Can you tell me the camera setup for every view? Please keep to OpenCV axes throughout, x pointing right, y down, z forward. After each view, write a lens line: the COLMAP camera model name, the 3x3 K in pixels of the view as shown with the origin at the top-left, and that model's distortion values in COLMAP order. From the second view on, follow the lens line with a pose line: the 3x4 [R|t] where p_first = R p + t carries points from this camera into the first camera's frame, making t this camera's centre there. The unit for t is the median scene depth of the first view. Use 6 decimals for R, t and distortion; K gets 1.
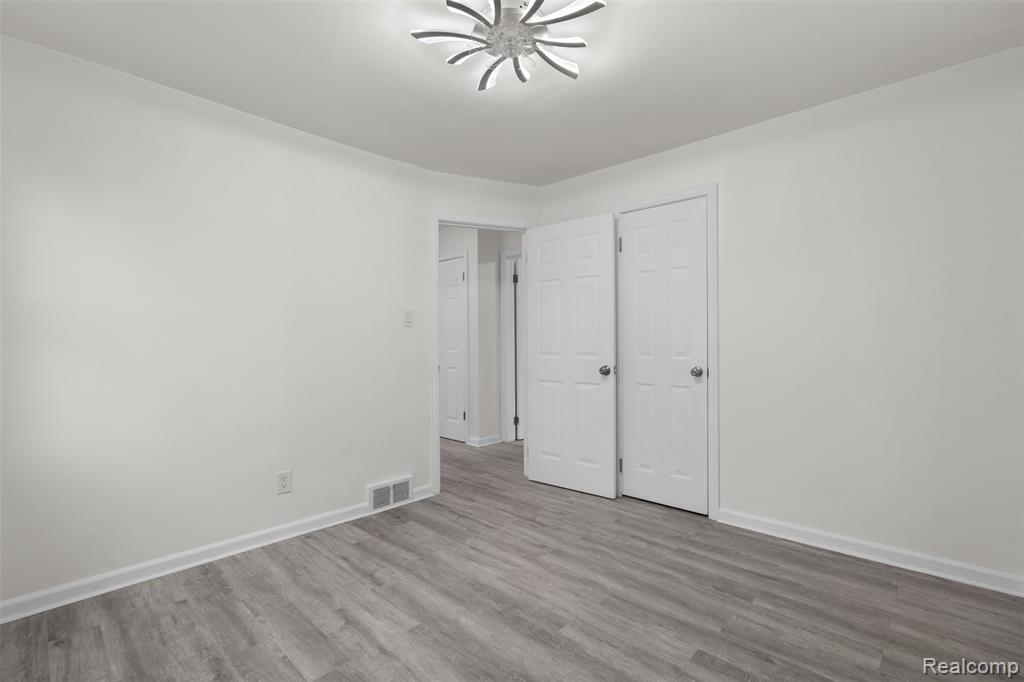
lens RADIAL K [[447.2, 0, 512.8], [0, 447.2, 341.0], [0, 0, 1]] dist [-0.002818, 0.000211]
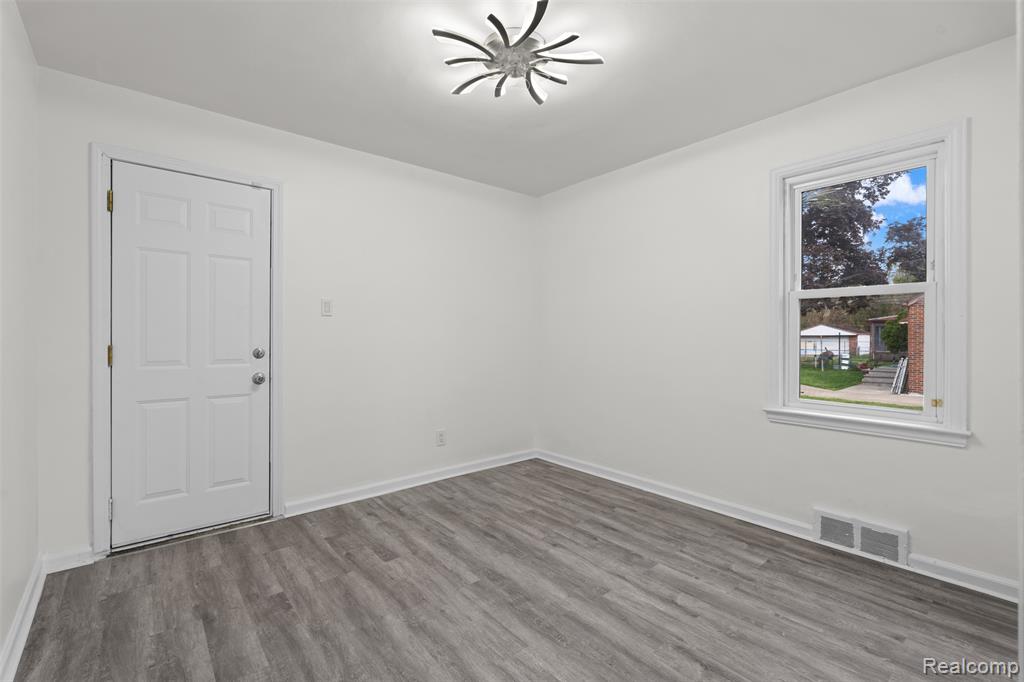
lens RADIAL K [[447.2, 0, 511.5], [0, 447.2, 336.7], [0, 0, 1]] dist [-0.002818, 0.000211]
pose [[-0.992891, 0.008276, 0.118737, -0.117833], [0.008855, 0.999951, 0.004356, -0.000583], [-0.118695, 0.005377, -0.992916, 2.010490]]
